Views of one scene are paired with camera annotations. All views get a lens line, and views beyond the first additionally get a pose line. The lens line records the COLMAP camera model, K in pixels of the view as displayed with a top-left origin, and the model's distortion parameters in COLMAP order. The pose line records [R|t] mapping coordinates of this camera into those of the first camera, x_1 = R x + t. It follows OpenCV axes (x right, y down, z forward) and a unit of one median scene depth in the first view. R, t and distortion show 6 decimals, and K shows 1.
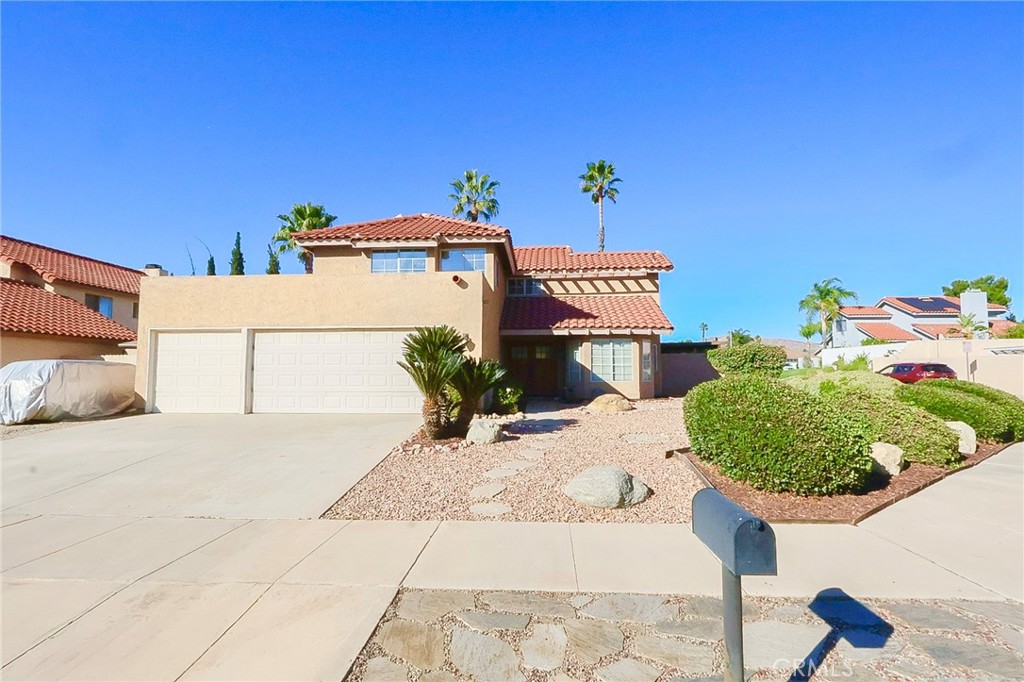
lens RADIAL K [[464.6, 0, 512.0], [0, 464.6, 341.0], [0, 0, 1]] dist [-0.000022, -0.000192]
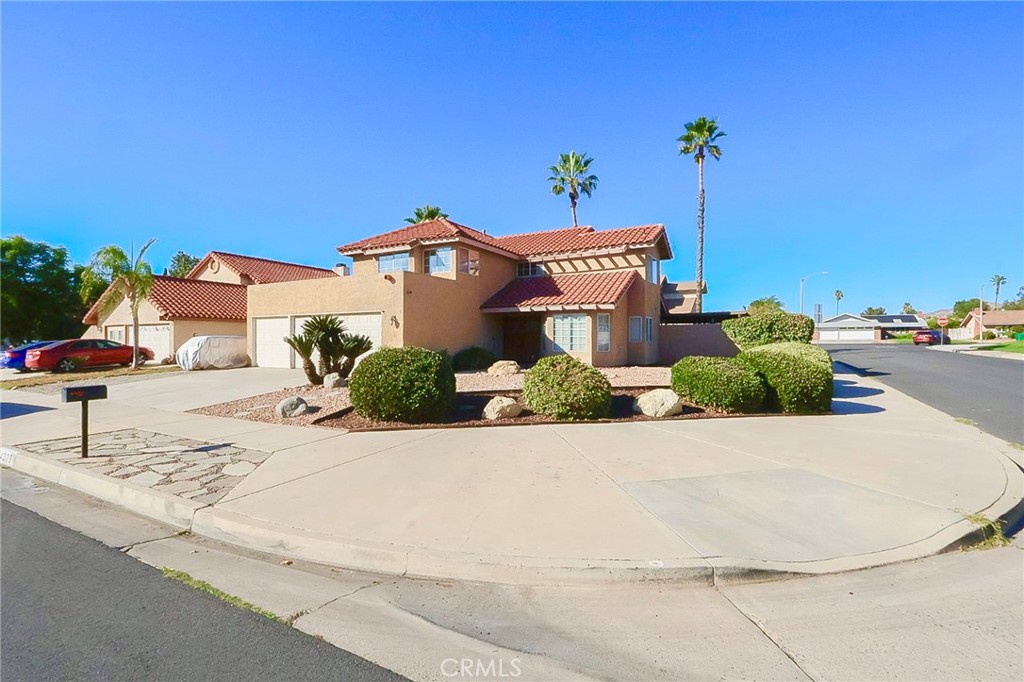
lens RADIAL K [[464.6, 0, 512.0], [0, 464.6, 341.0], [0, 0, 1]] dist [-0.000022, -0.000192]
pose [[0.906062, -0.000157, -0.423146, 0.516351], [0.027808, 0.997860, 0.059173, -0.008159], [0.422231, -0.065382, 0.904127, -0.081539]]
